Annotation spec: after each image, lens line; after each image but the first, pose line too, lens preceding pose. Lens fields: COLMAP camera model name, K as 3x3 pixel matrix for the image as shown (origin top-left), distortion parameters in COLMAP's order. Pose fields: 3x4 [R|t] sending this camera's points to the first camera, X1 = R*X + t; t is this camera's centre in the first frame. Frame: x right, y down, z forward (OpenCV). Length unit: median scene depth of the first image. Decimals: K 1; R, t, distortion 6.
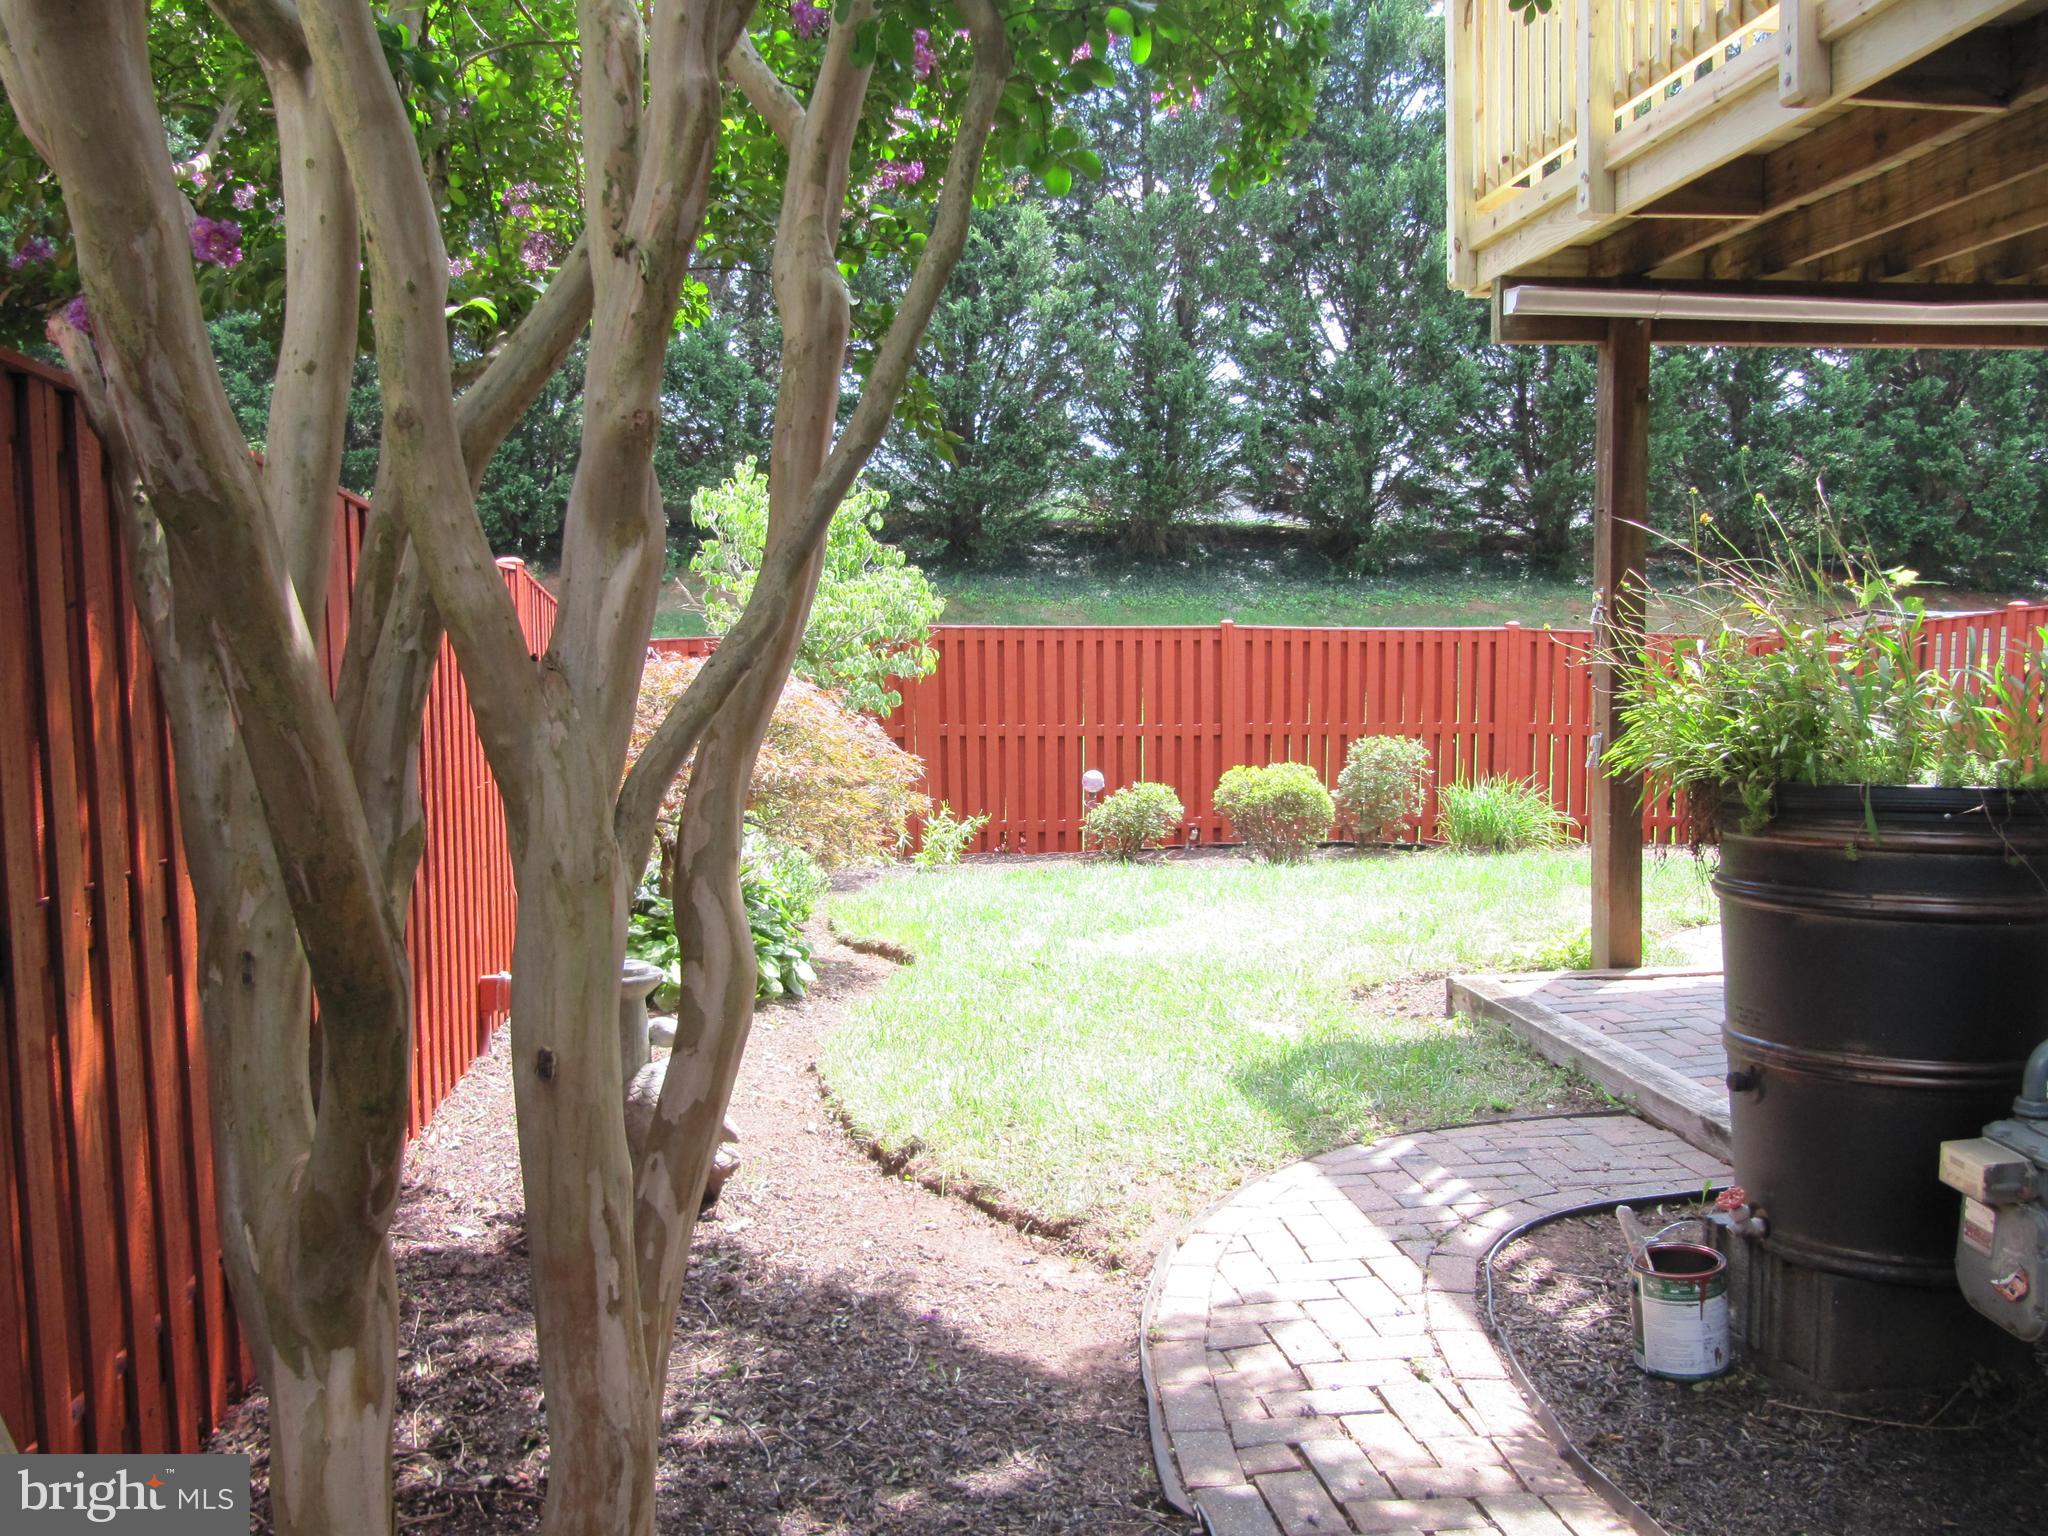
lens RADIAL K [[1649.8, 0, 966.8], [0, 1649.8, 790.5], [0, 0, 1]] dist [-0.066408, 0.040265]
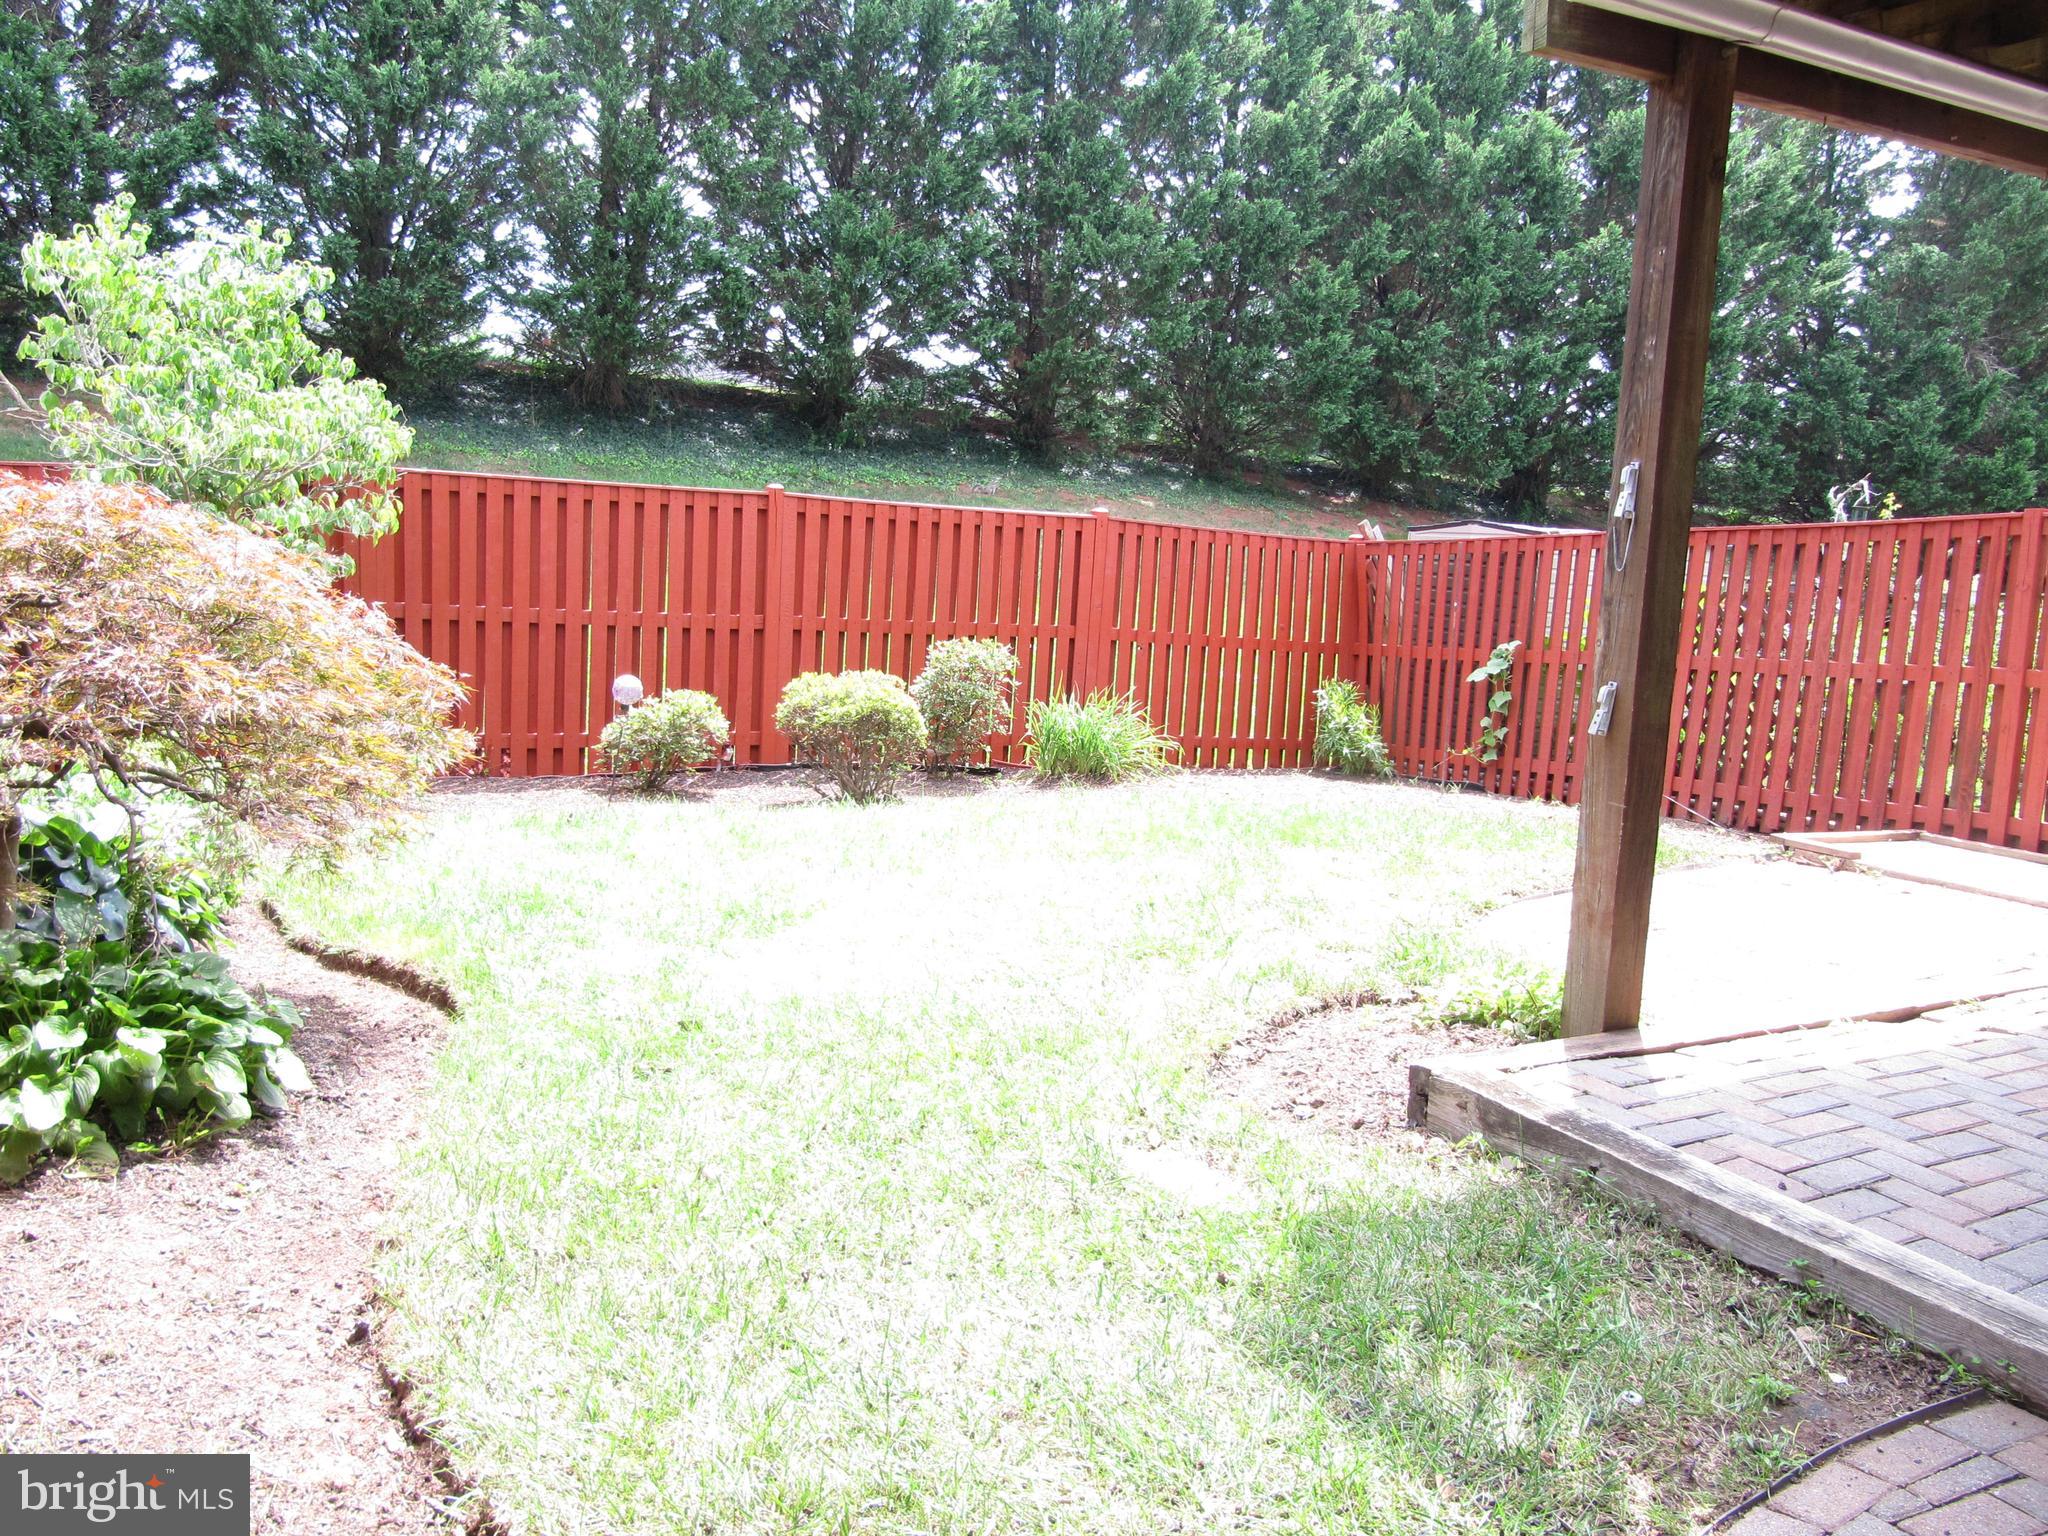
lens RADIAL K [[1649.8, 0, 966.8], [0, 1649.8, 790.5], [0, 0, 1]] dist [-0.066408, 0.040265]
pose [[0.931121, 0.001020, 0.364709, -0.046037], [-0.028093, 0.997226, 0.068932, -0.014033], [-0.363627, -0.074430, 0.928566, 0.224860]]
